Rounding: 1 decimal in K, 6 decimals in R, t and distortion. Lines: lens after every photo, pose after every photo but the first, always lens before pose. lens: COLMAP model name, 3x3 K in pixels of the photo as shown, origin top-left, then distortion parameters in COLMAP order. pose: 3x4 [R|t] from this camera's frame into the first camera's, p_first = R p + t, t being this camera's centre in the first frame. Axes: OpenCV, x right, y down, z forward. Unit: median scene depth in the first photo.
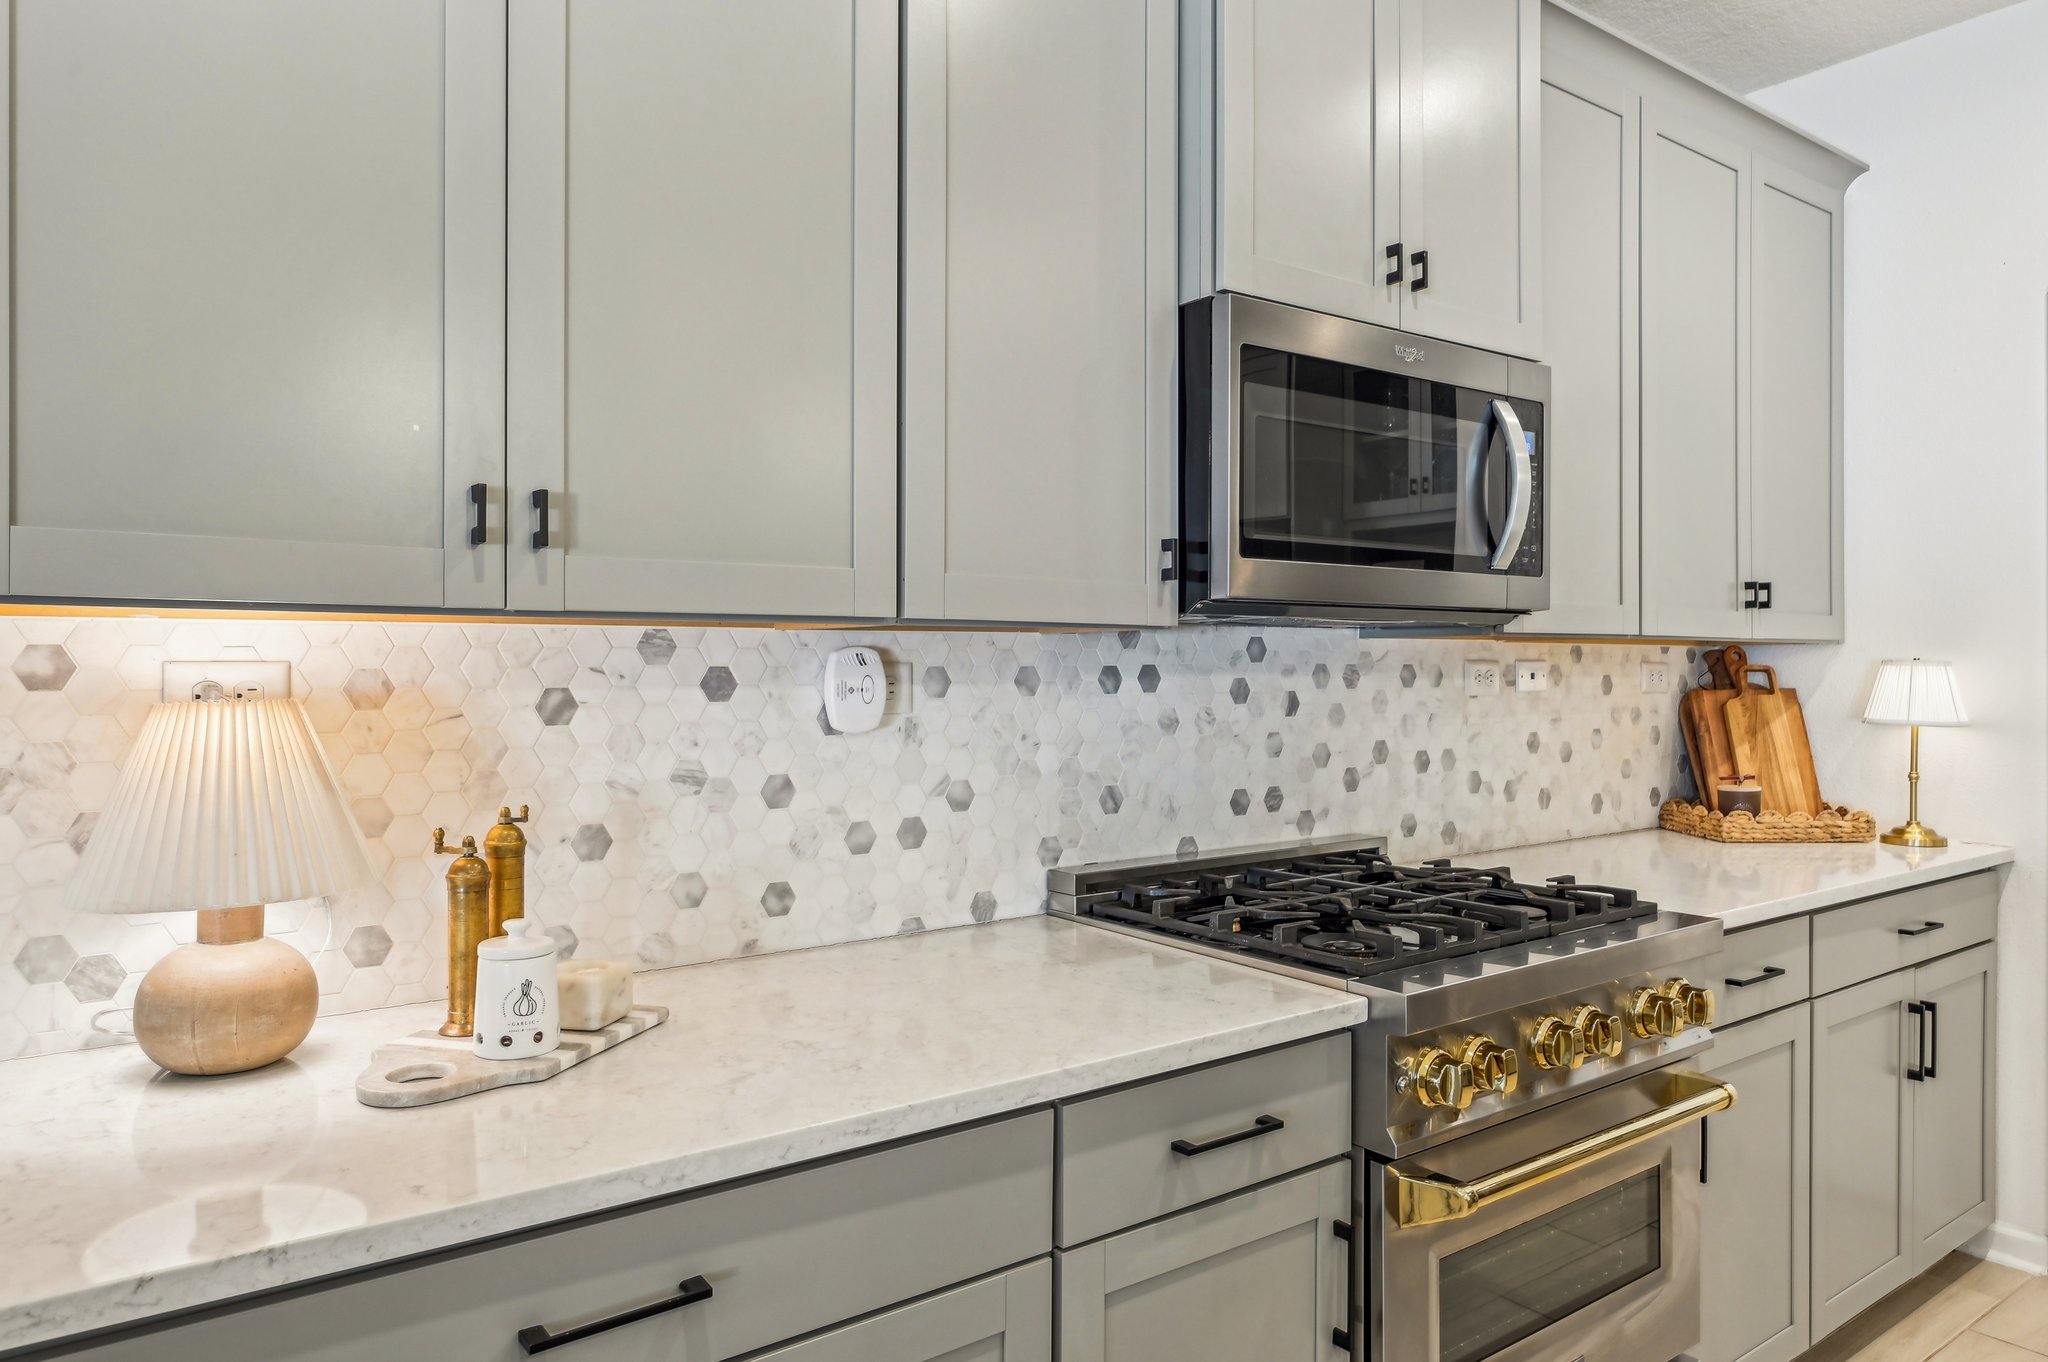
lens RADIAL K [[1346.1, 0, 1021.5], [0, 1346.1, 663.9], [0, 0, 1]] dist [0.006342, -0.001209]
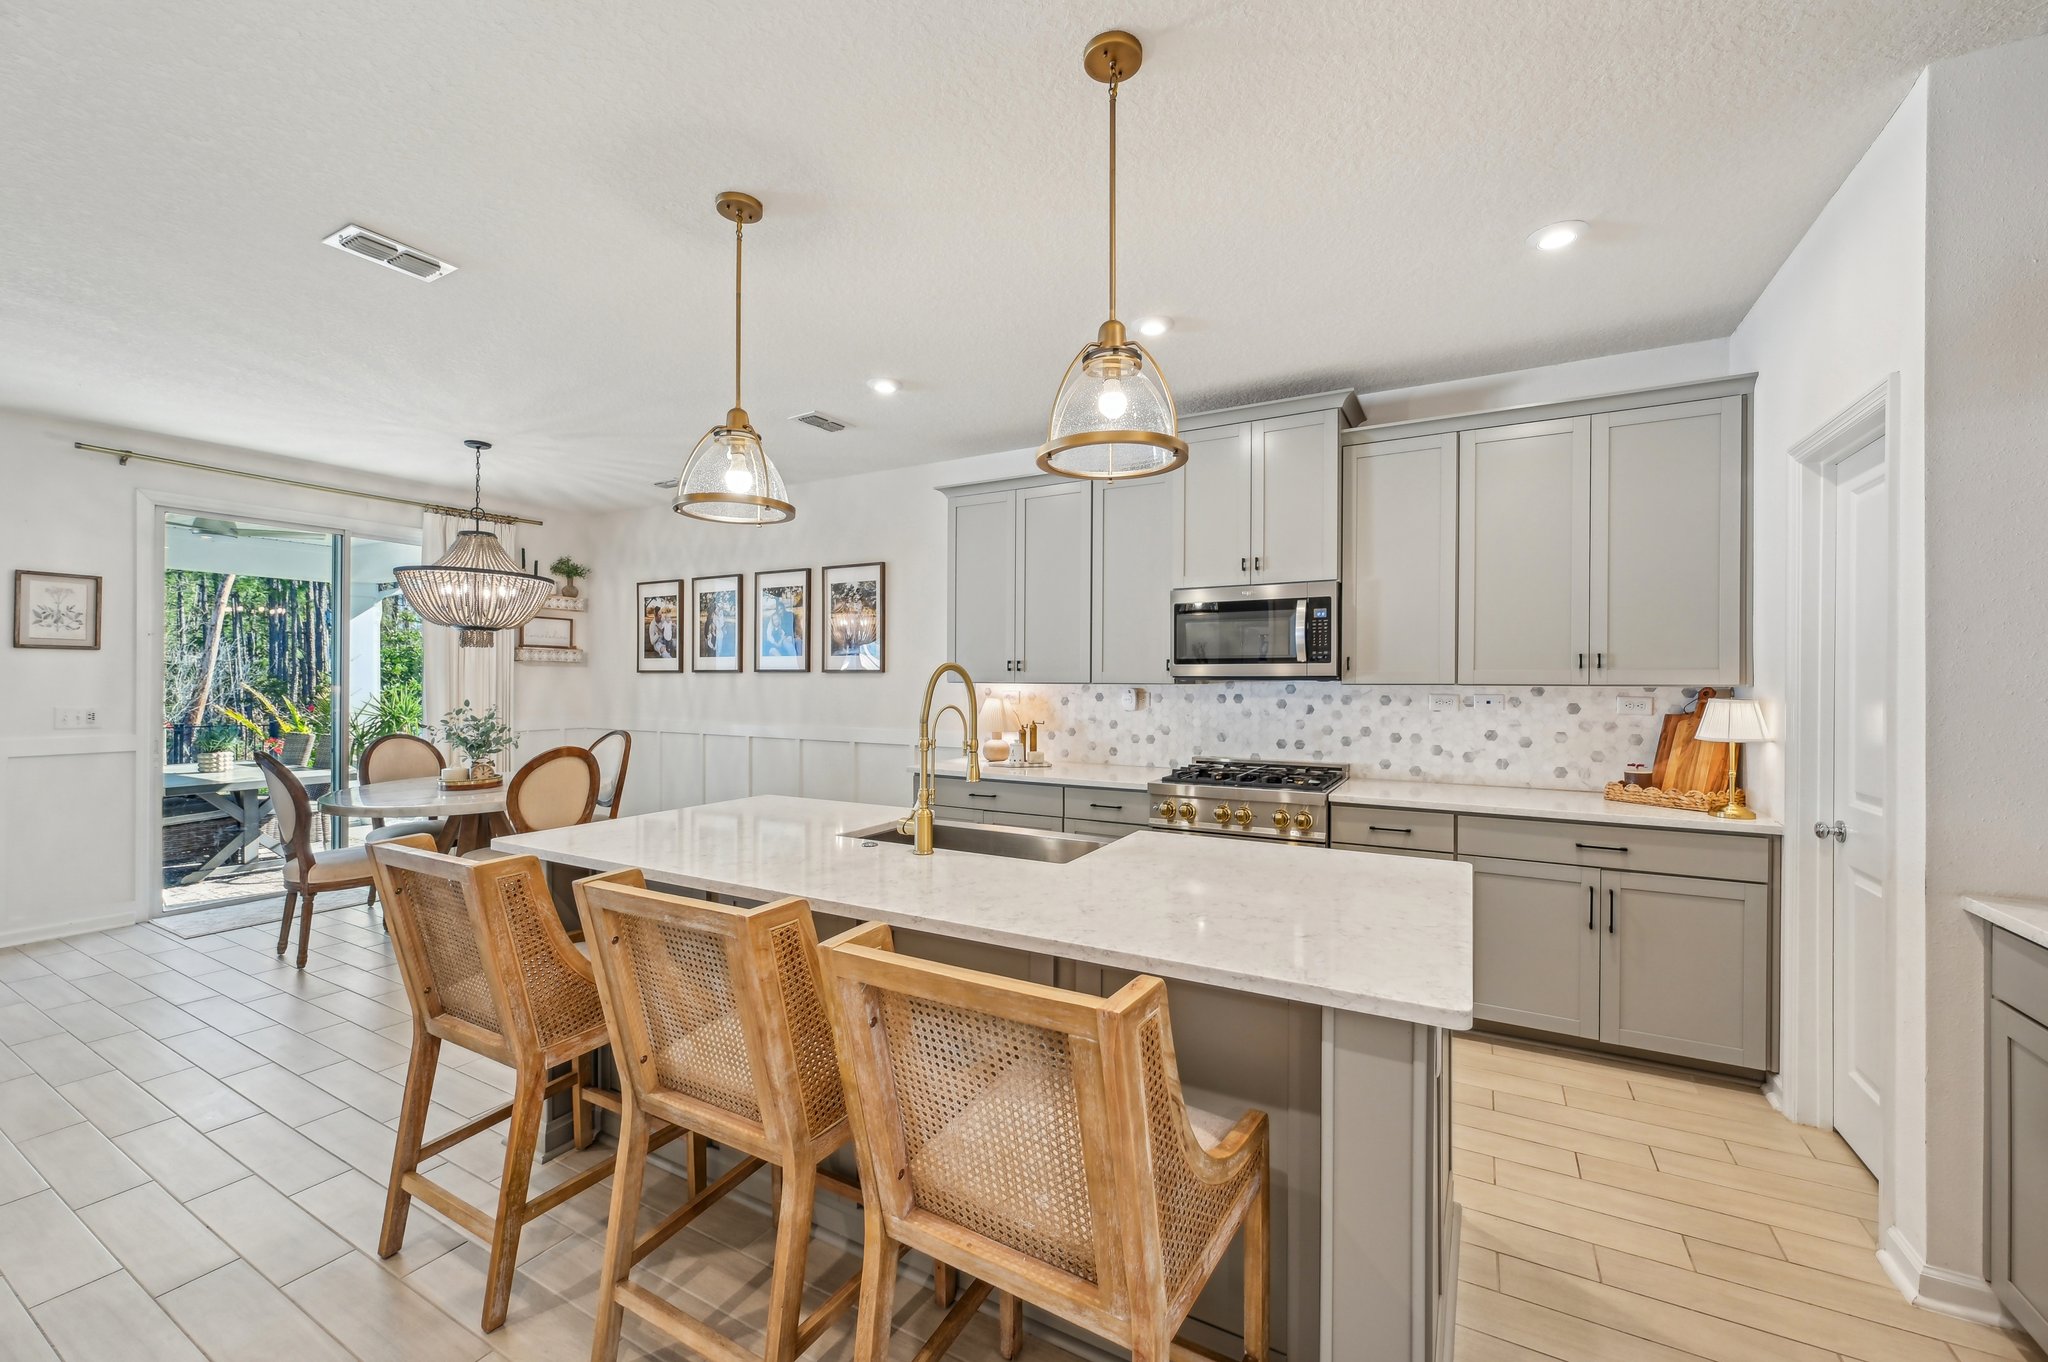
lens RADIAL K [[817.0, 0, 1029.6], [0, 817.0, 677.7], [0, 0, 1]] dist [-0.001207, -0.000457]
pose [[0.401927, -0.000768, -0.915671, 1.468431], [-0.001999, 0.999997, -0.001716, -0.029635], [0.915670, 0.002520, 0.401924, -0.153912]]
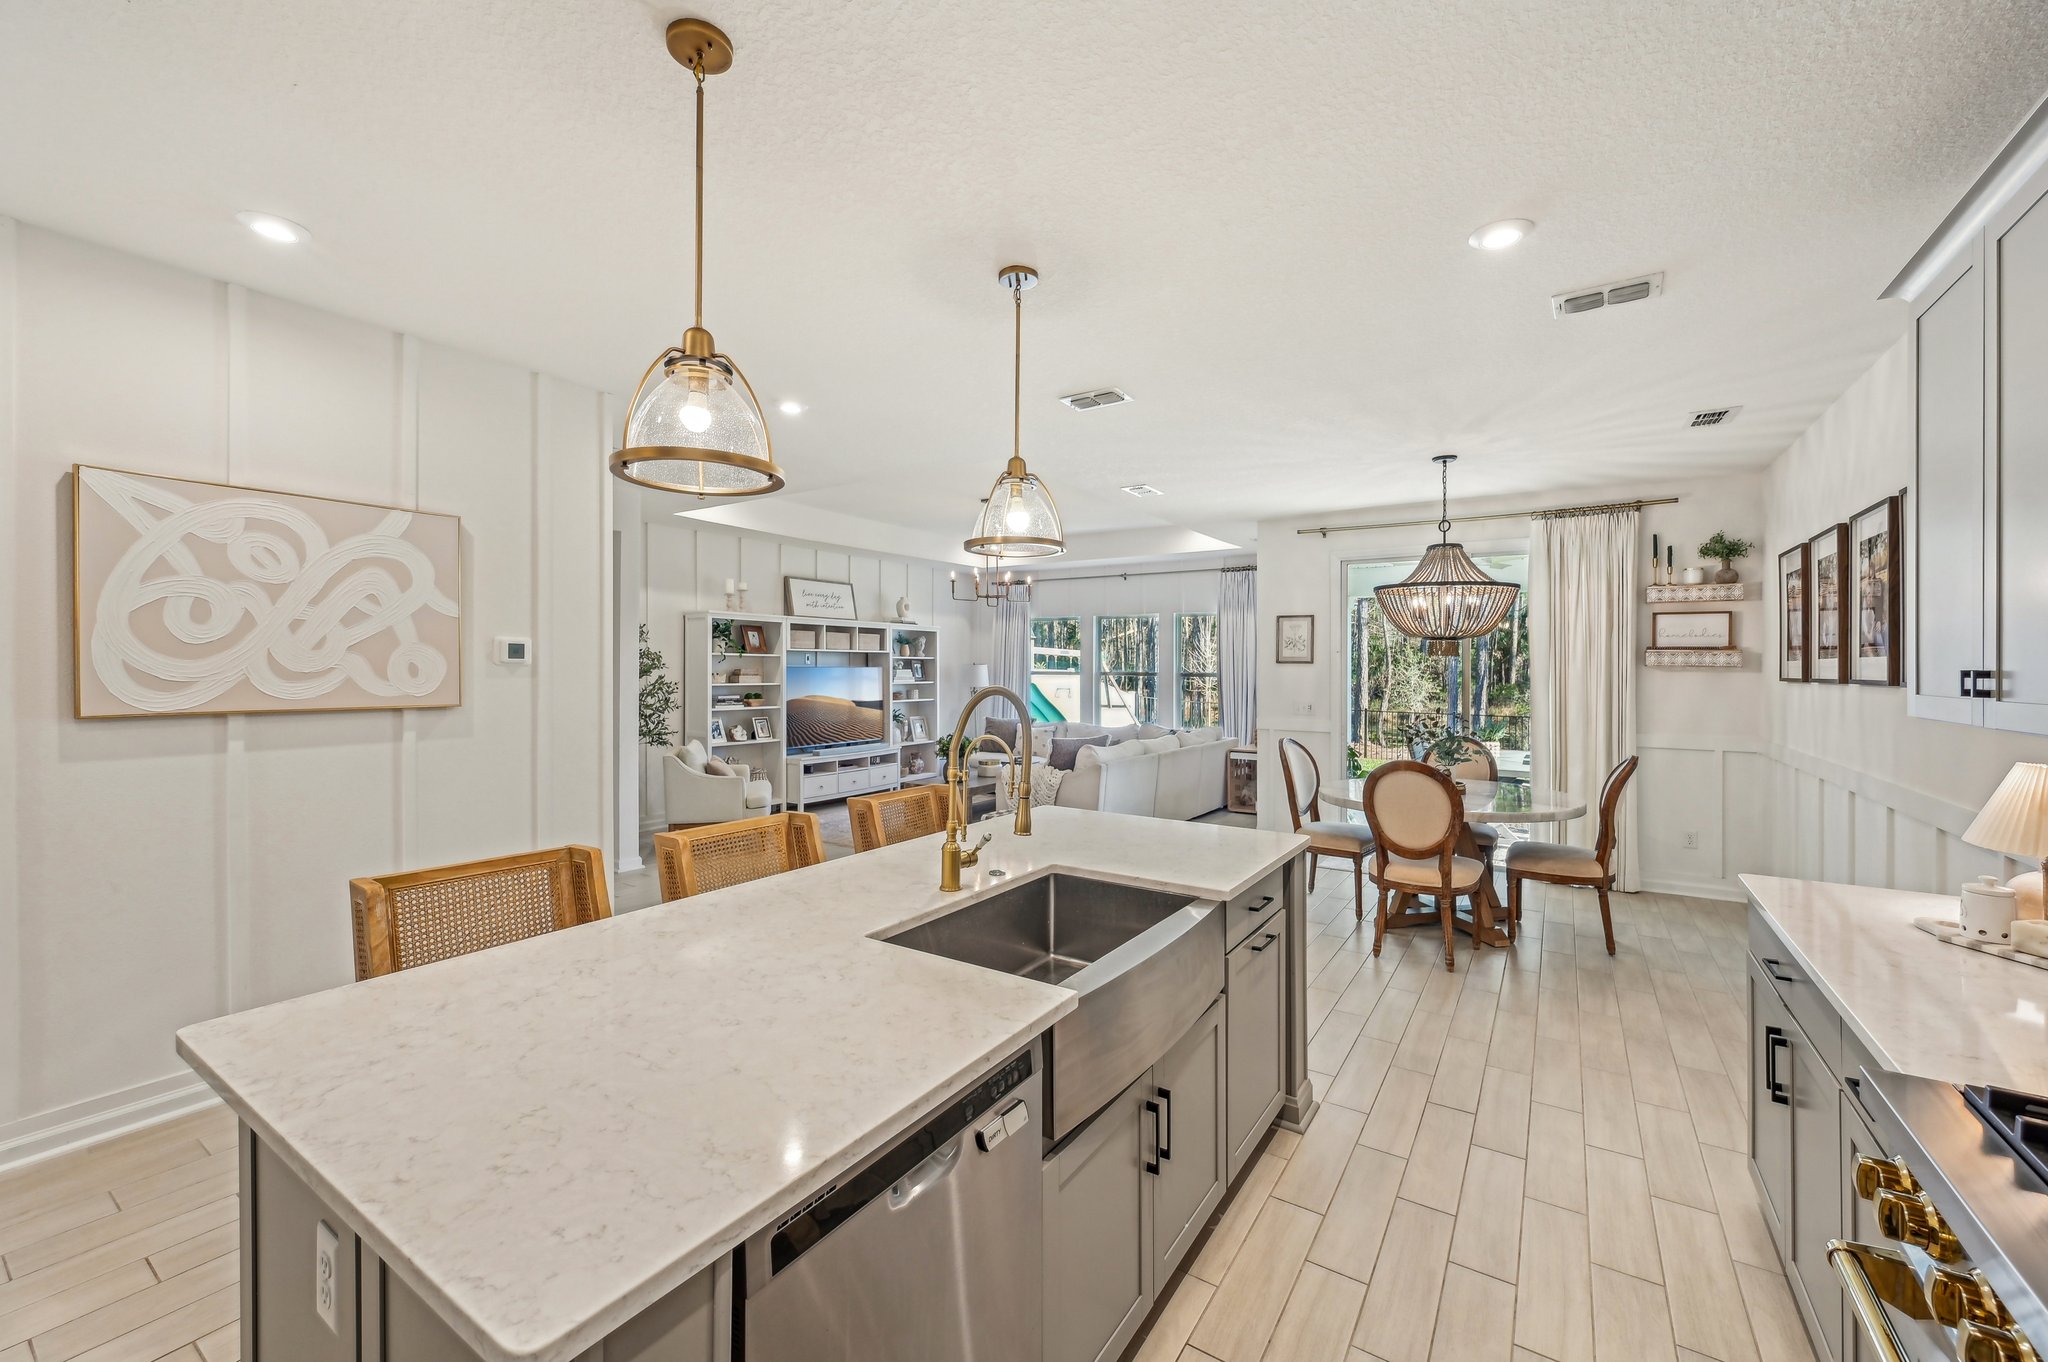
lens RADIAL K [[817.0, 0, 1026.3], [0, 817.0, 669.0], [0, 0, 1]] dist [-0.001207, -0.000457]
pose [[-0.941244, -0.005694, -0.337679, 0.808112], [-0.005631, 0.999983, -0.001166, -0.063613], [0.337680, 0.000804, -0.941261, 0.925896]]
